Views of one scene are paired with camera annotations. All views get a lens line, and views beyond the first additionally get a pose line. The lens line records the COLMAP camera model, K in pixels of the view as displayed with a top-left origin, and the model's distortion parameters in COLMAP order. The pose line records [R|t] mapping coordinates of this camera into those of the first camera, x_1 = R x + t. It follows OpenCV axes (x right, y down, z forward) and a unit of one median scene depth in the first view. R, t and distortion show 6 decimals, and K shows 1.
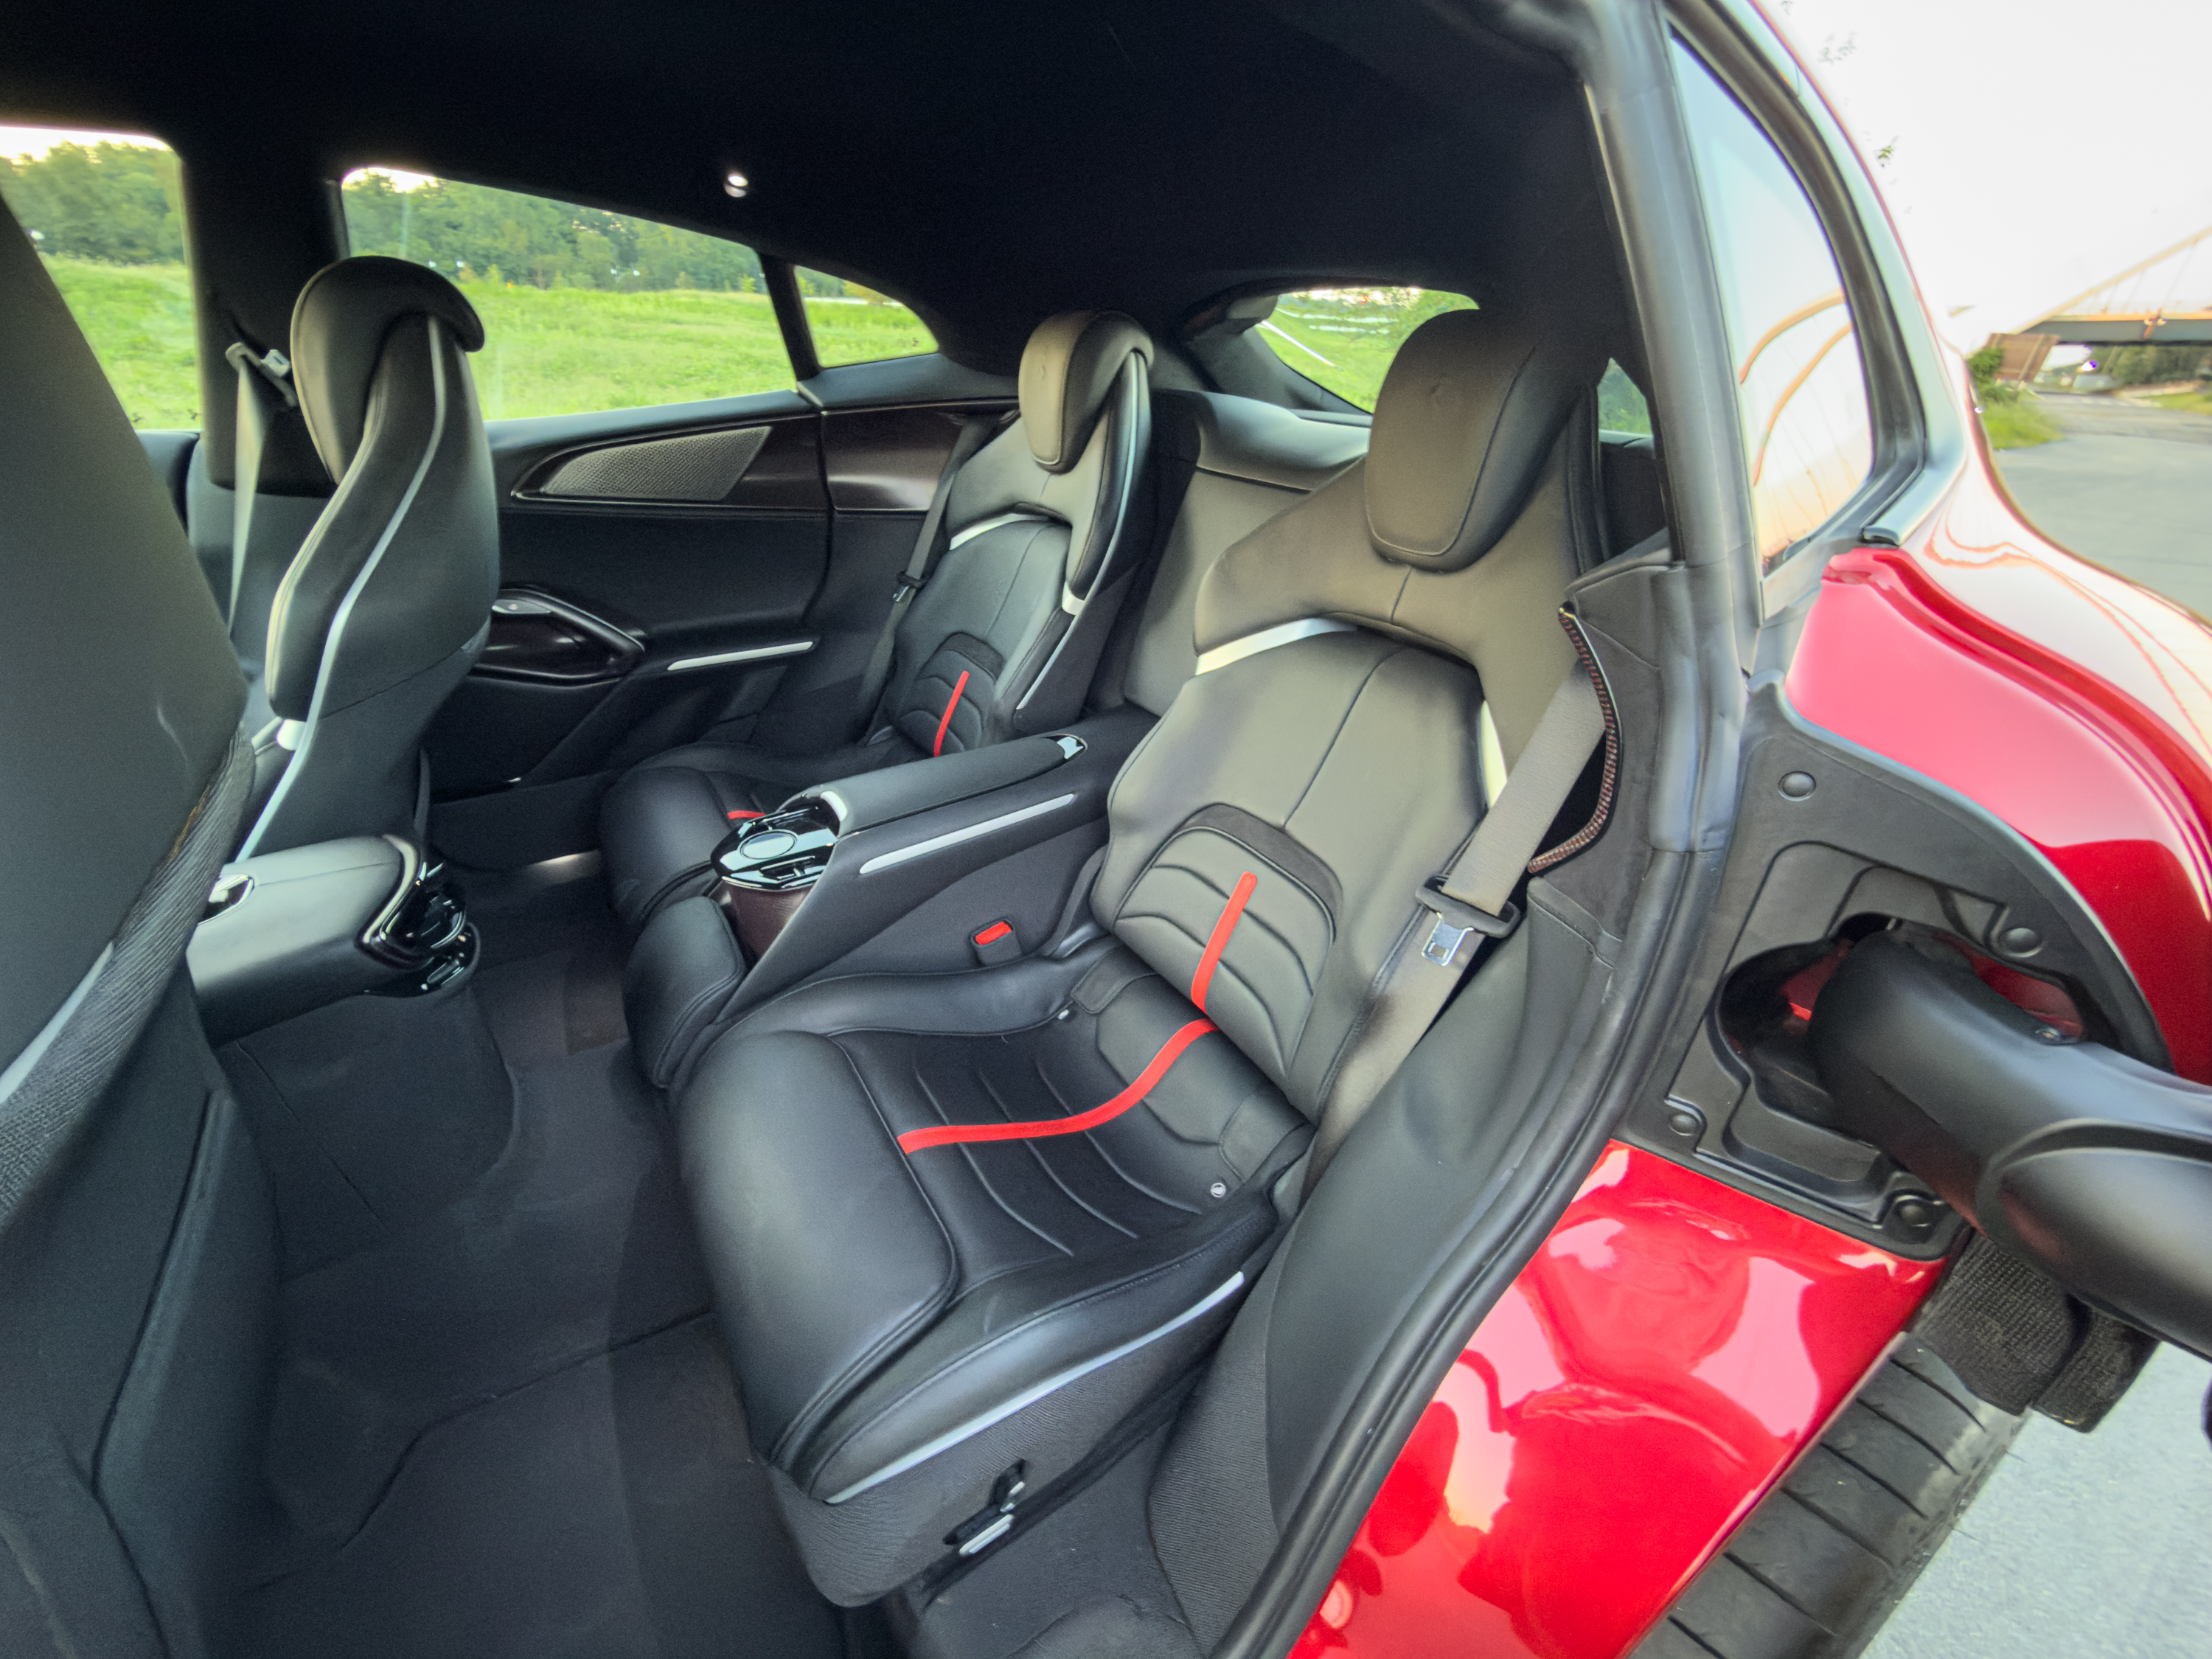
lens RADIAL K [[874.5, 0, 1106.0], [0, 874.5, 829.5], [0, 0, 1]] dist [0.004264, 0.000344]
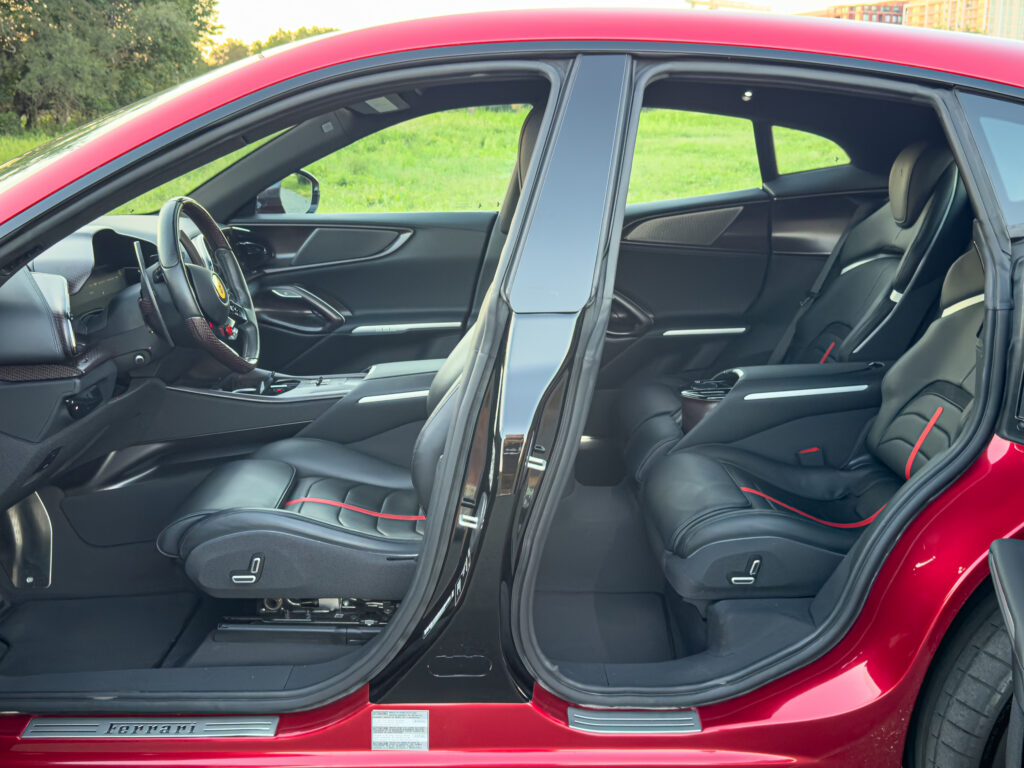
lens RADIAL K [[1013.1, 0, 512.0], [0, 1013.1, 384.0], [0, 0, 1]] dist [0.053621, -0.009395]
pose [[0.842423, 0.077314, -0.533241, 0.326881], [-0.221119, 0.952084, -0.211286, 0.395504], [0.491355, 0.295902, 0.819153, -0.763331]]
